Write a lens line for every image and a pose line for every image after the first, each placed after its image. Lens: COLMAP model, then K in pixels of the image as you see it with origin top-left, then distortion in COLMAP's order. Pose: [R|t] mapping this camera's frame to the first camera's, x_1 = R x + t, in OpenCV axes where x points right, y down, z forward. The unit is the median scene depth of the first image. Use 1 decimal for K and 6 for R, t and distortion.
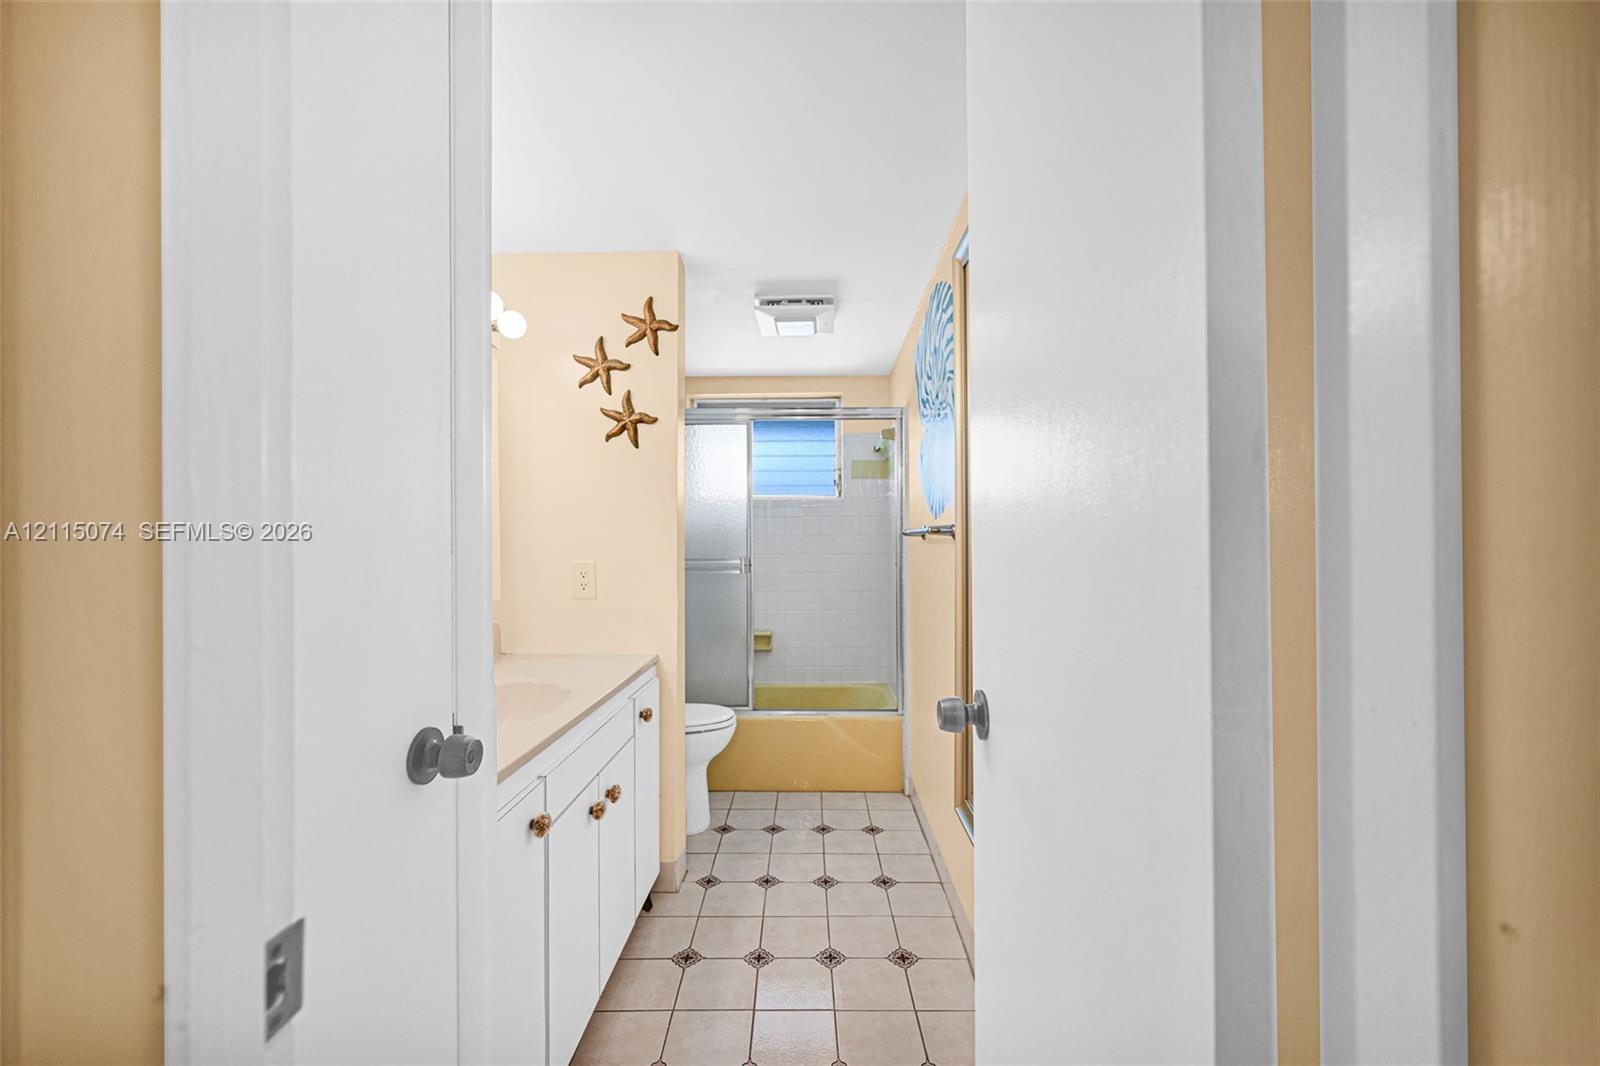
lens RADIAL K [[645.4, 0, 800.9], [0, 645.4, 533.6], [0, 0, 1]] dist [-0.000915, -0.000076]
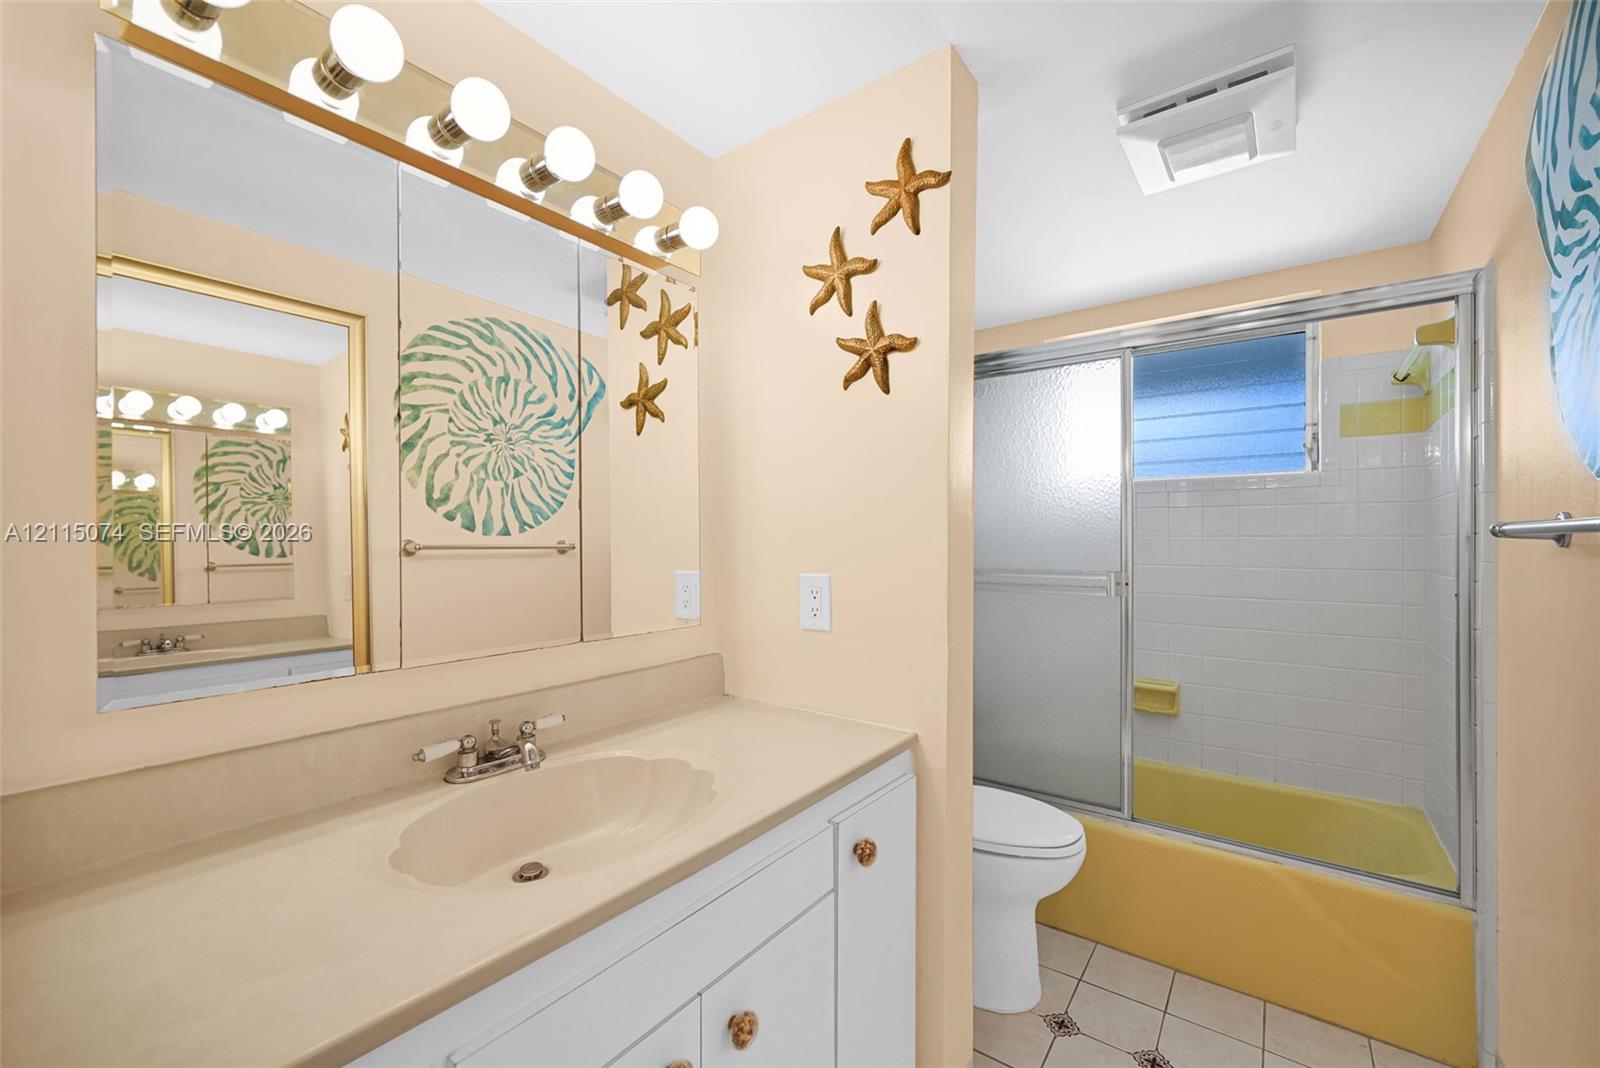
lens RADIAL K [[645.4, 0, 803.3], [0, 645.4, 536.9], [0, 0, 1]] dist [-0.000915, -0.000076]
pose [[0.814991, 0.003631, -0.579462, 0.038149], [-0.000985, 0.999988, 0.004880, 0.001491], [0.579473, -0.003406, 0.814984, 0.448710]]
